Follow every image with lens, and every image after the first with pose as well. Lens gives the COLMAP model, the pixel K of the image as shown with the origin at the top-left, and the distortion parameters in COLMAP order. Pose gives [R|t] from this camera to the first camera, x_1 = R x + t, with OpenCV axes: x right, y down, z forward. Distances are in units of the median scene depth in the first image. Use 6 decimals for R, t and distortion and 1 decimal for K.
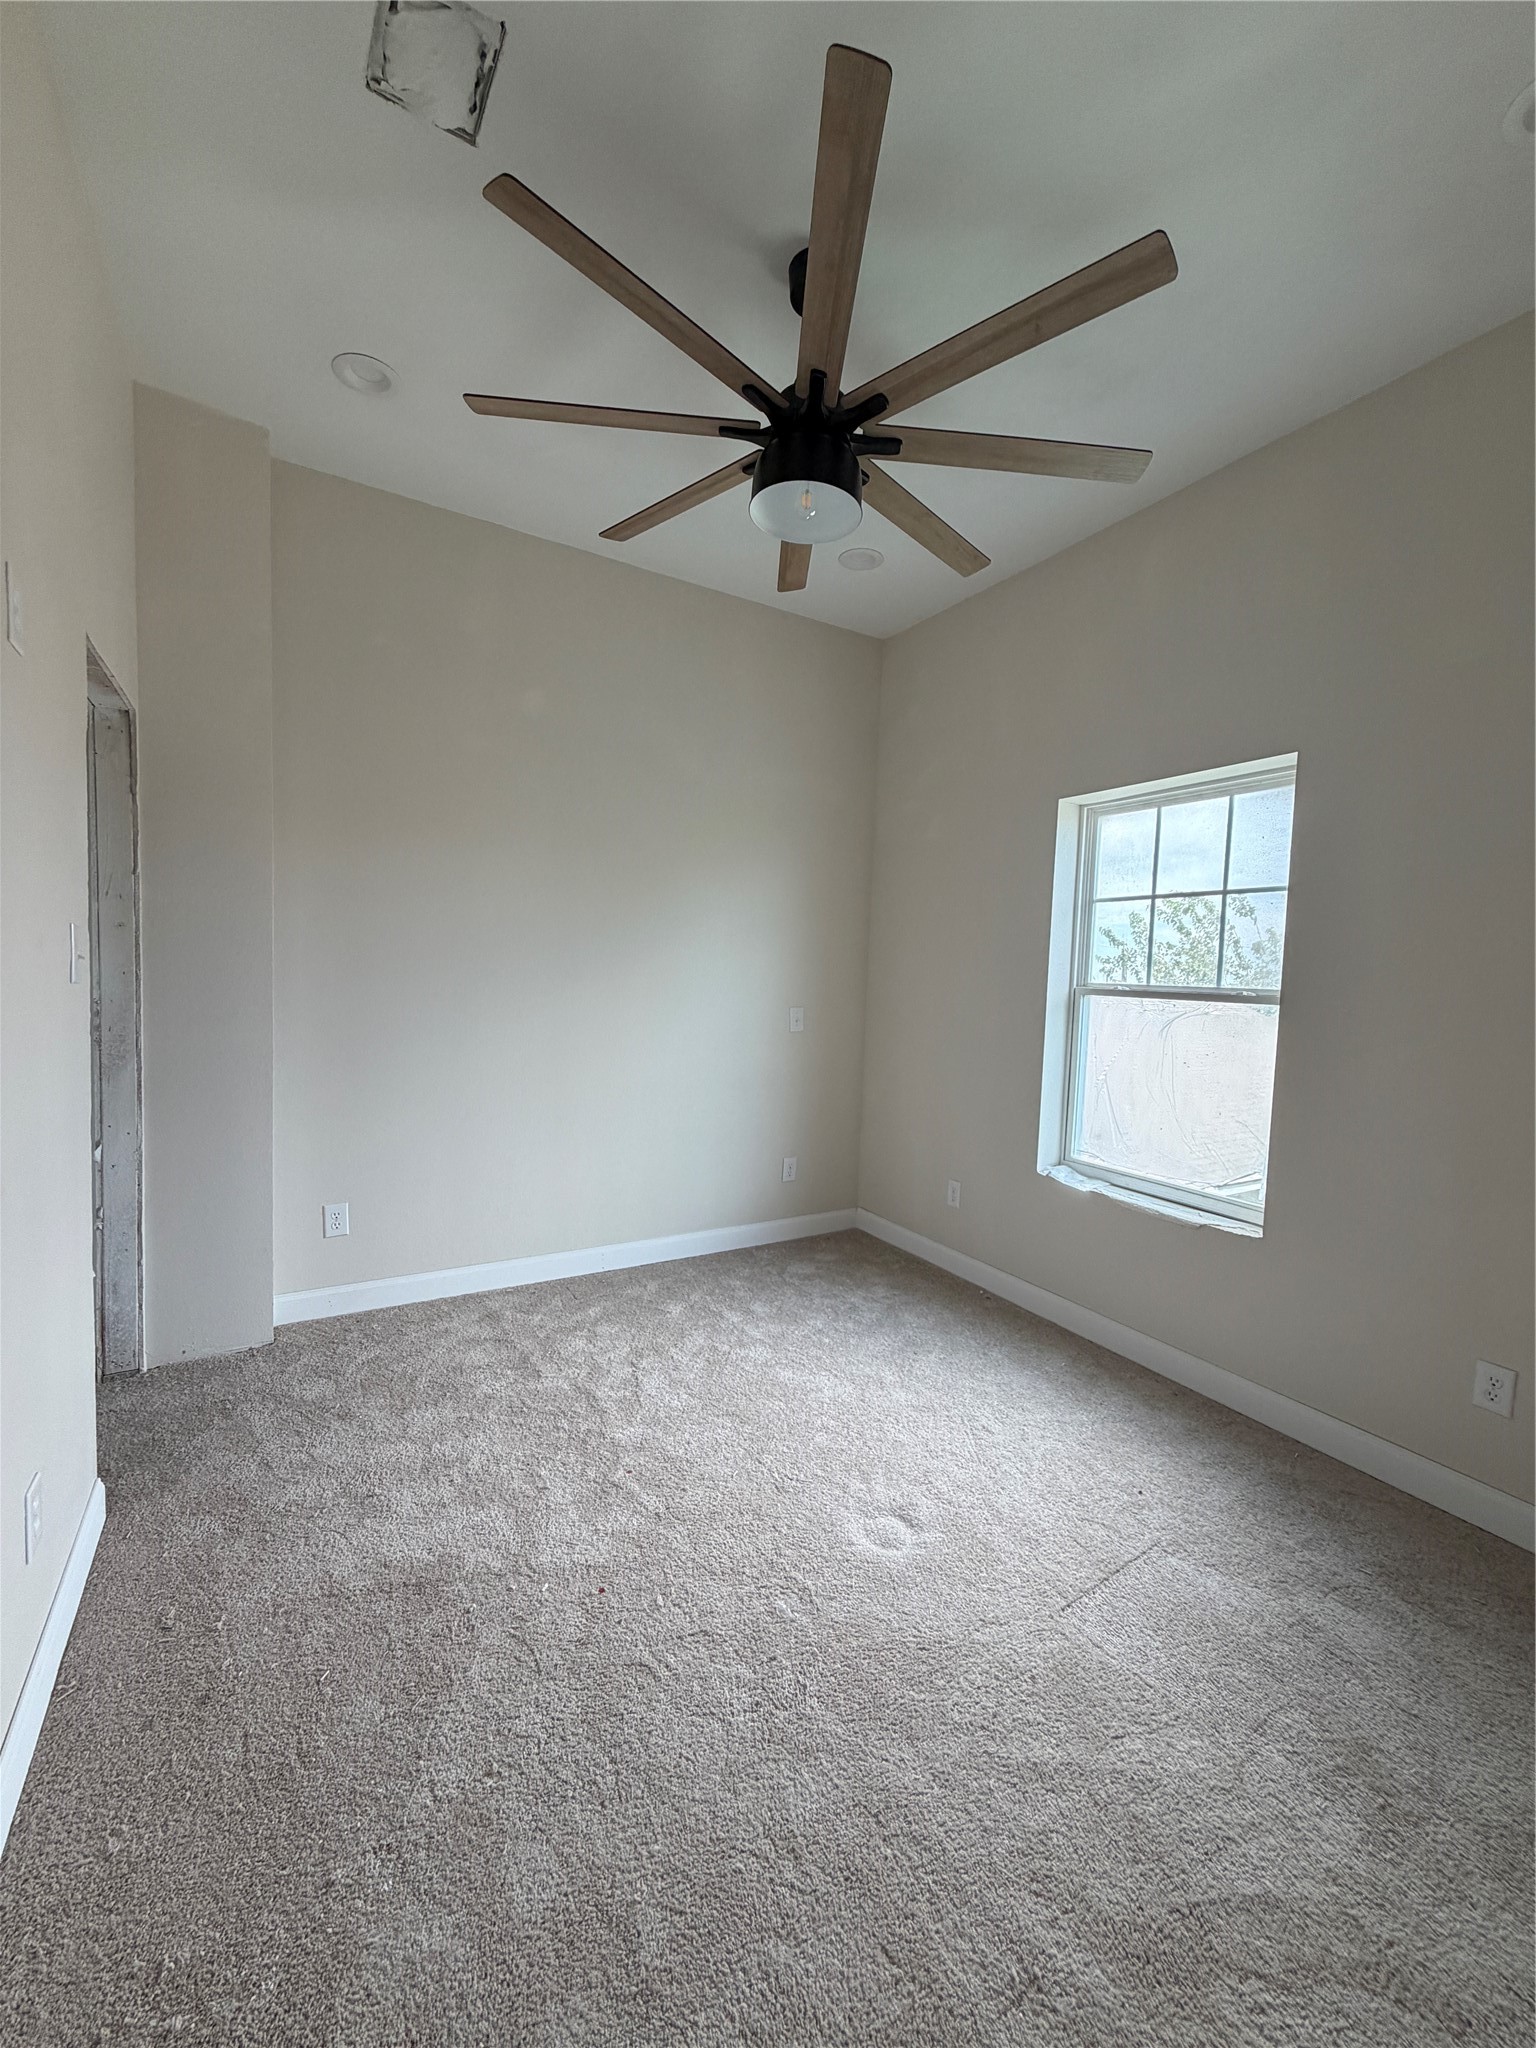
lens RADIAL K [[816.4, 0, 765.7], [0, 816.4, 1011.6], [0, 0, 1]] dist [0.000657, 0.000671]
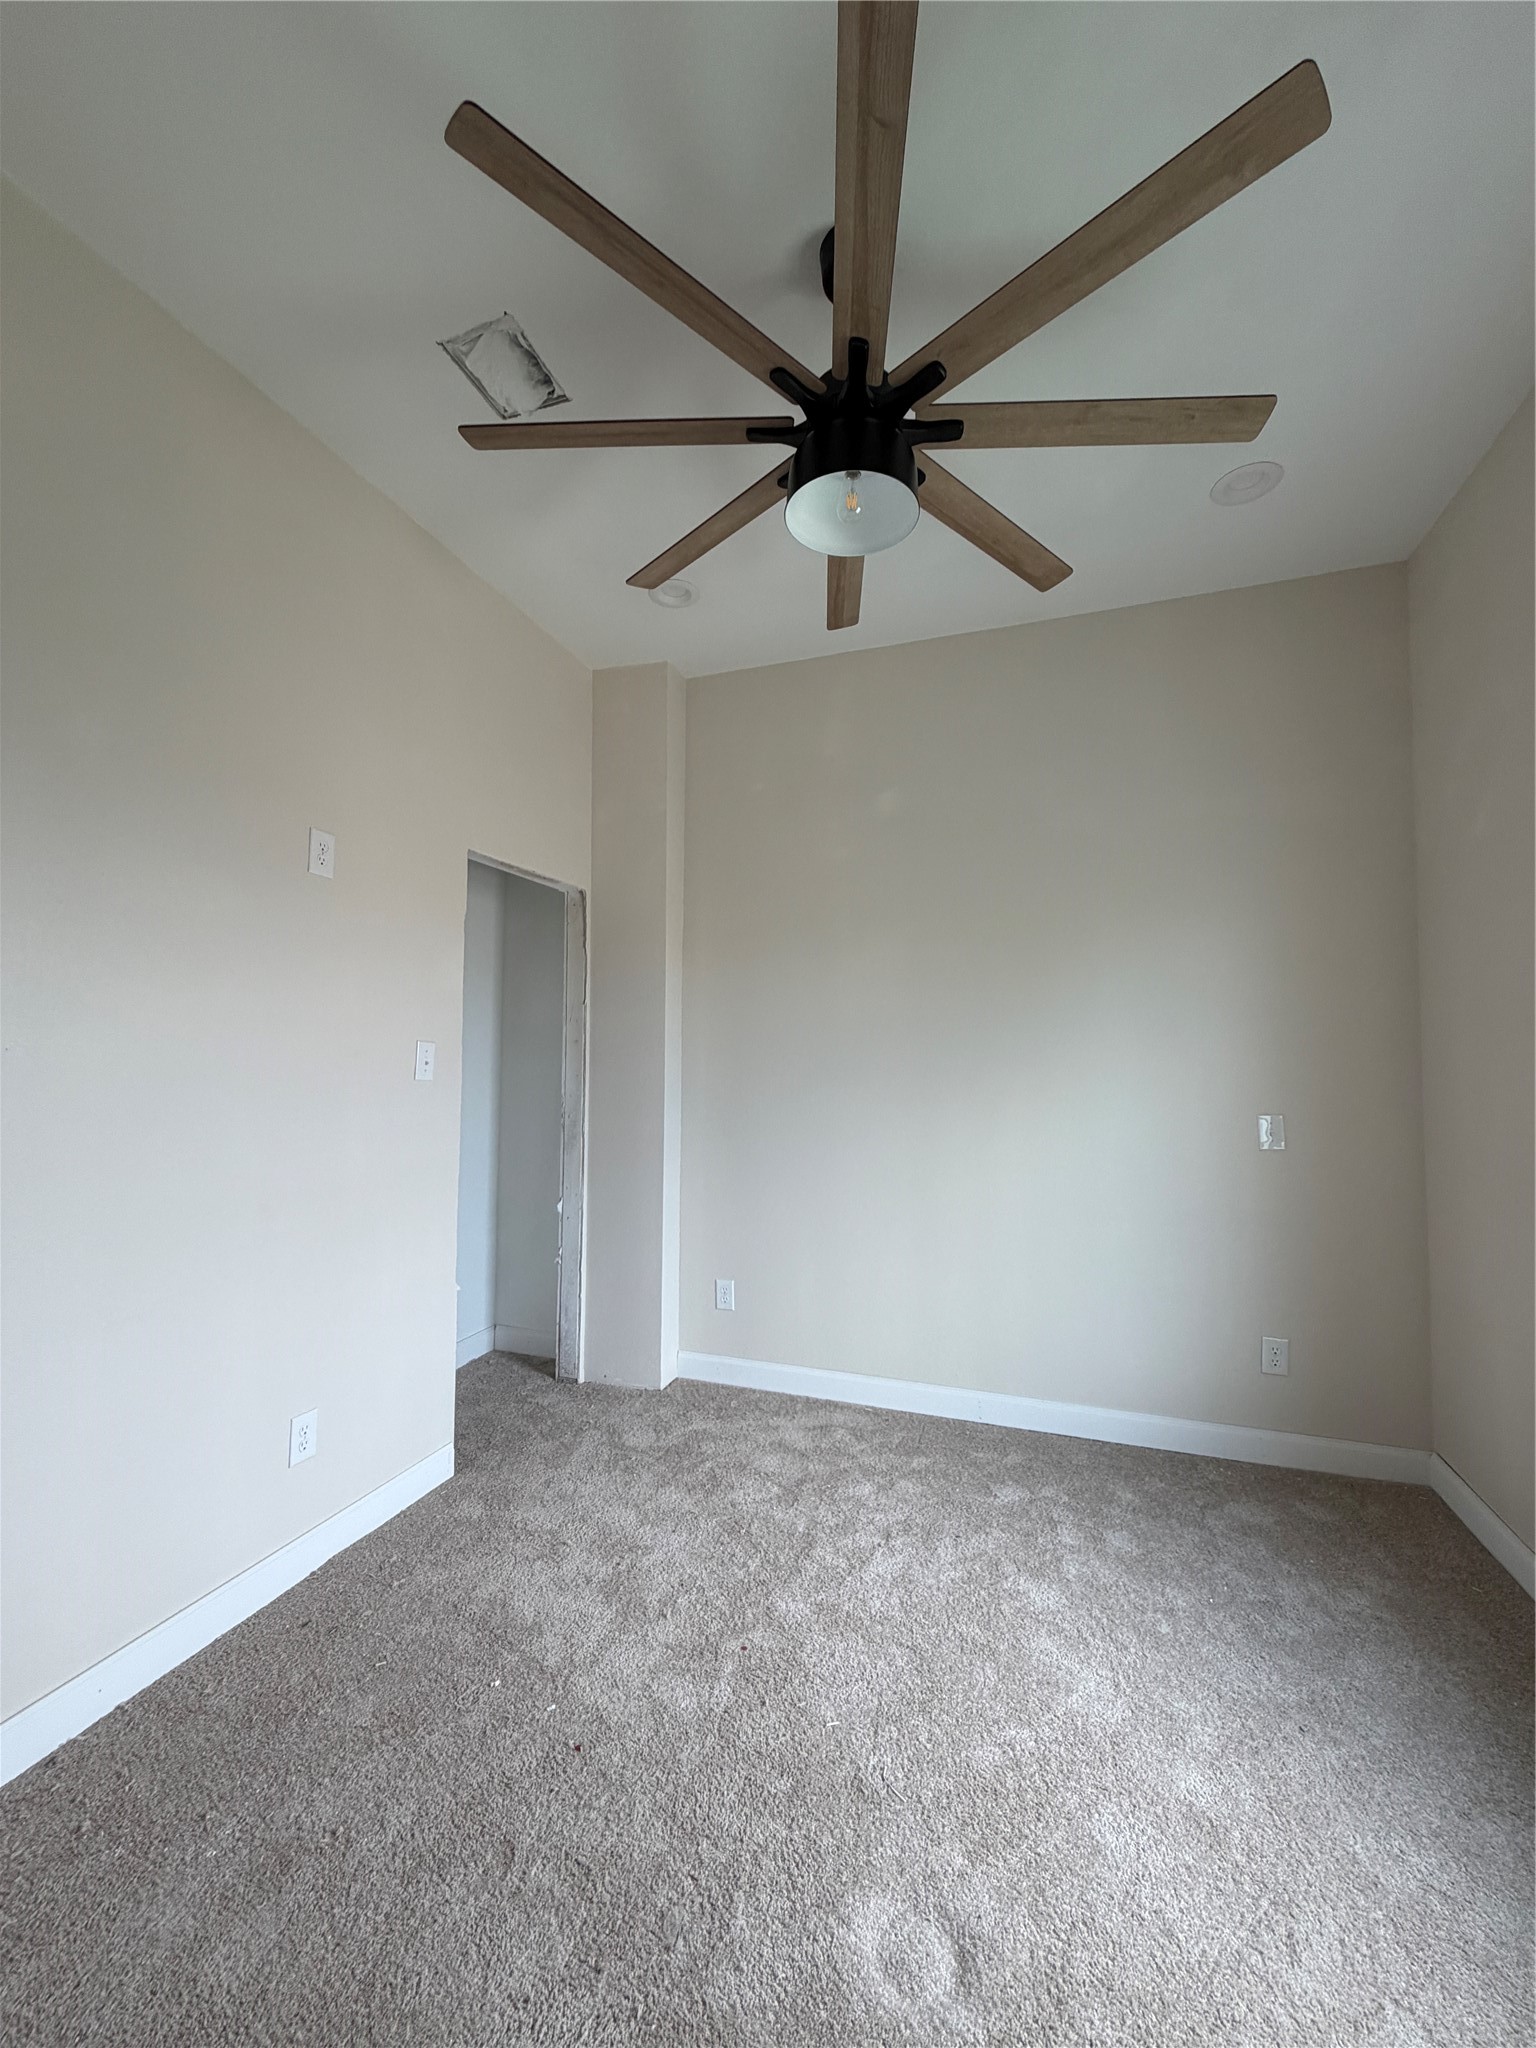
lens RADIAL K [[816.4, 0, 765.8], [0, 816.4, 1010.7], [0, 0, 1]] dist [0.000657, 0.000671]
pose [[0.641912, -0.076206, -0.762982, 0.504213], [-0.025225, 0.992412, -0.120343, 0.002836], [0.766364, 0.096496, 0.635118, 0.374286]]
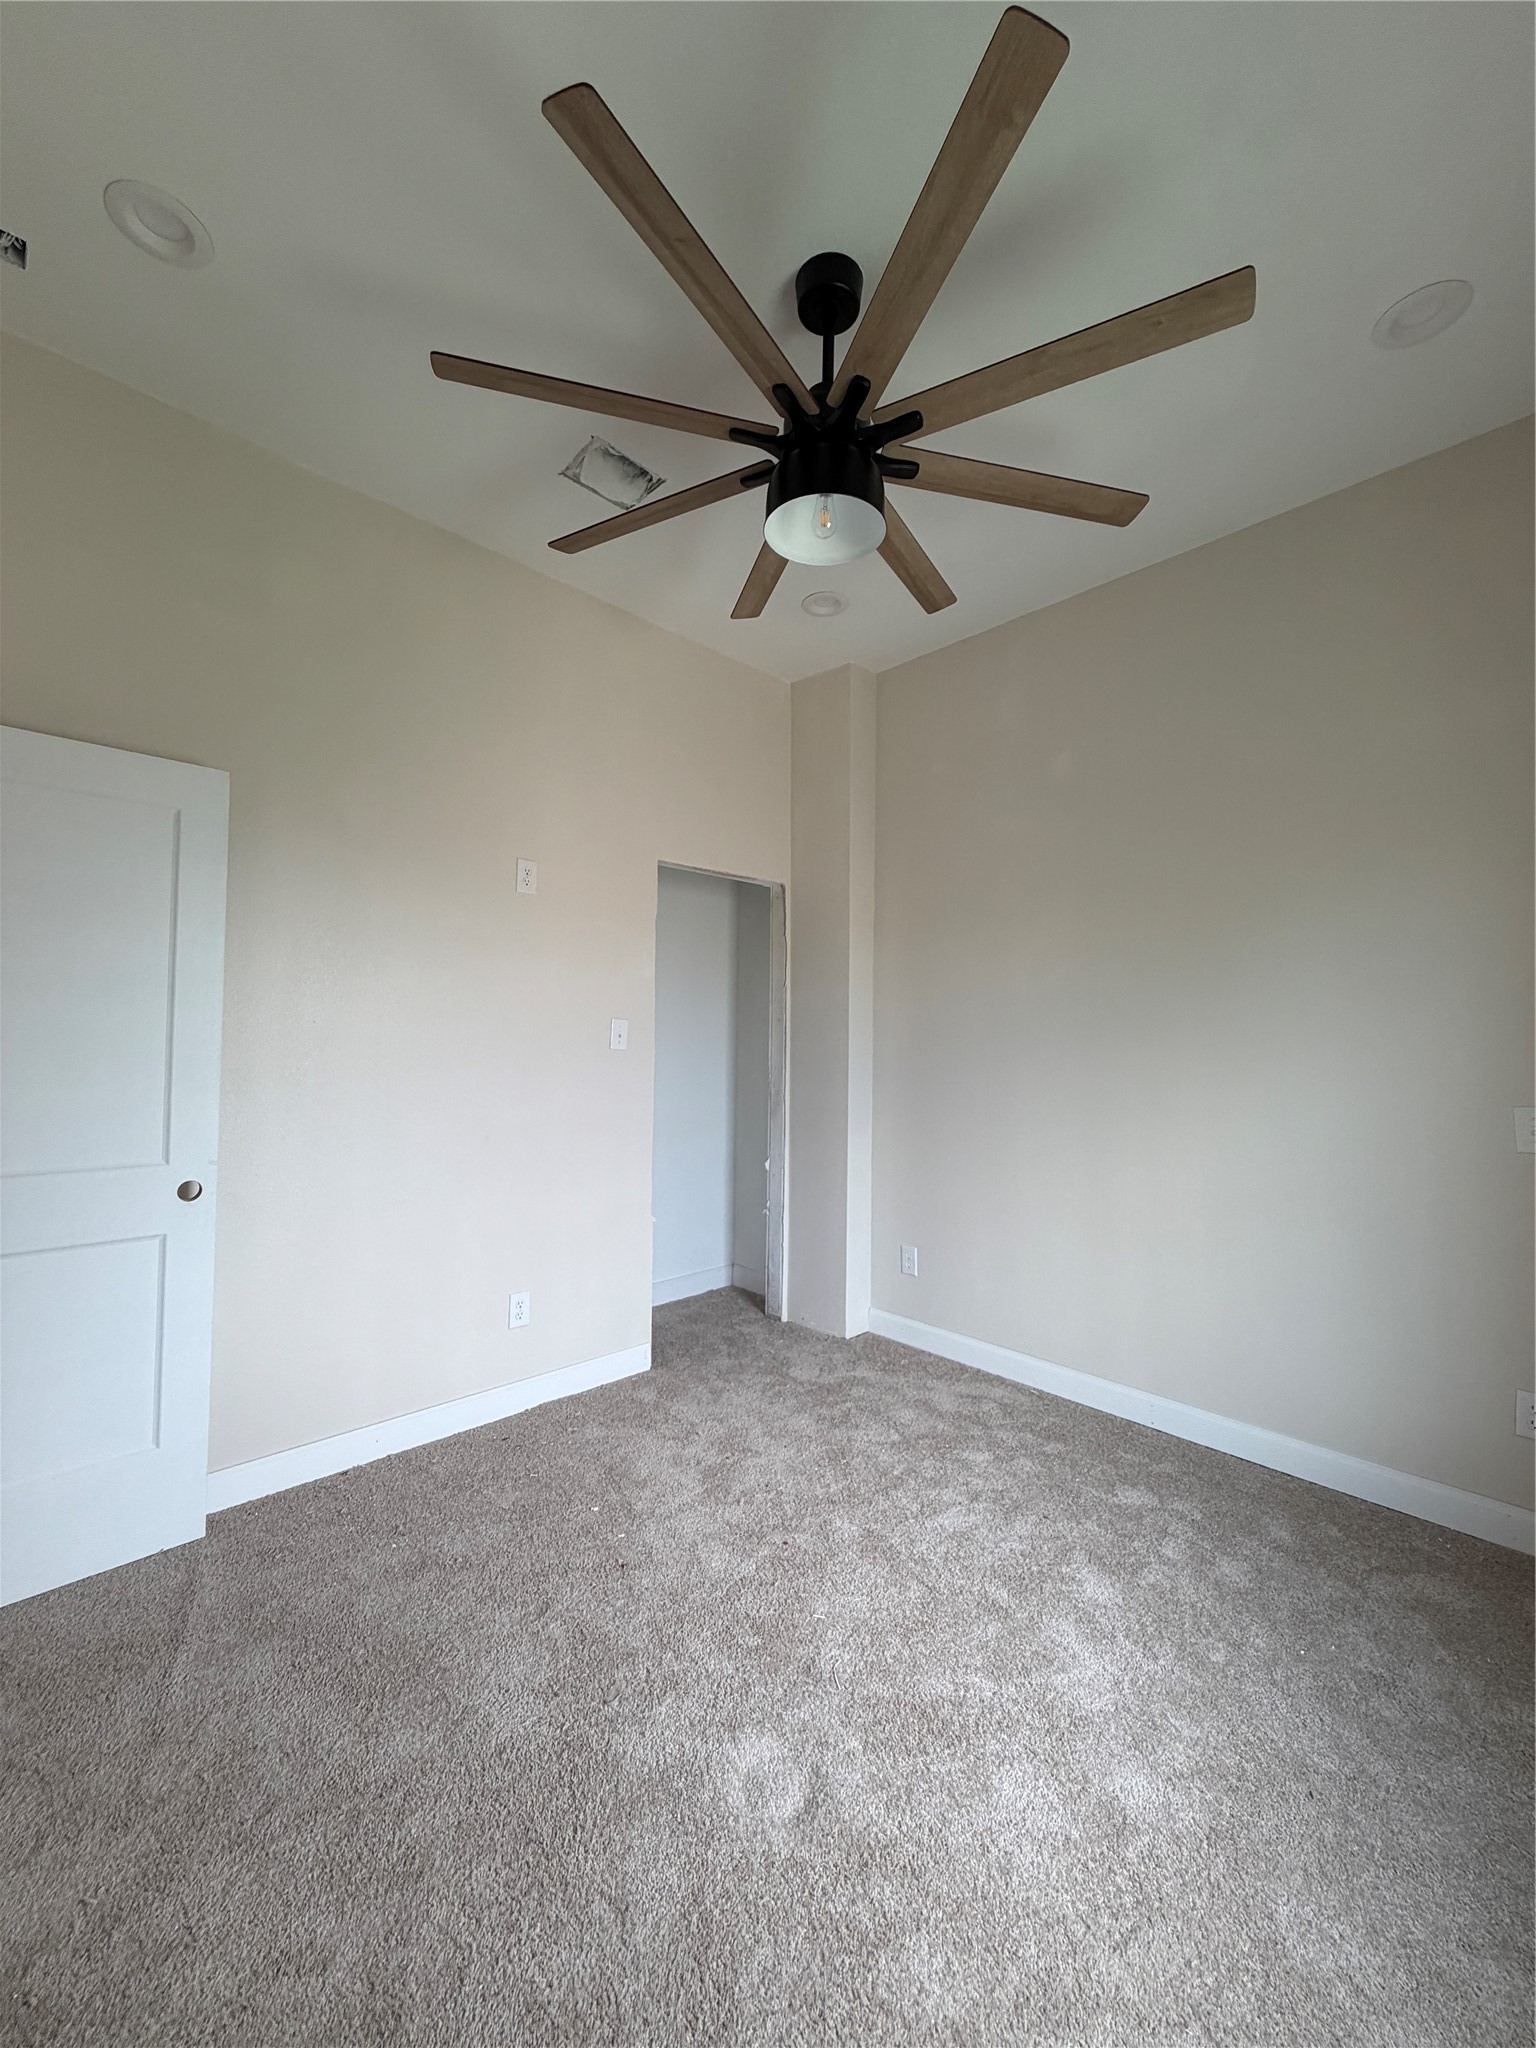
lens RADIAL K [[816.4, 0, 764.8], [0, 816.4, 1008.9], [0, 0, 1]] dist [0.000657, 0.000671]
pose [[0.231180, -0.068024, -0.970530, 0.752589], [-0.057323, 0.994867, -0.083385, 0.007449], [0.971221, 0.074910, 0.226094, 0.645630]]
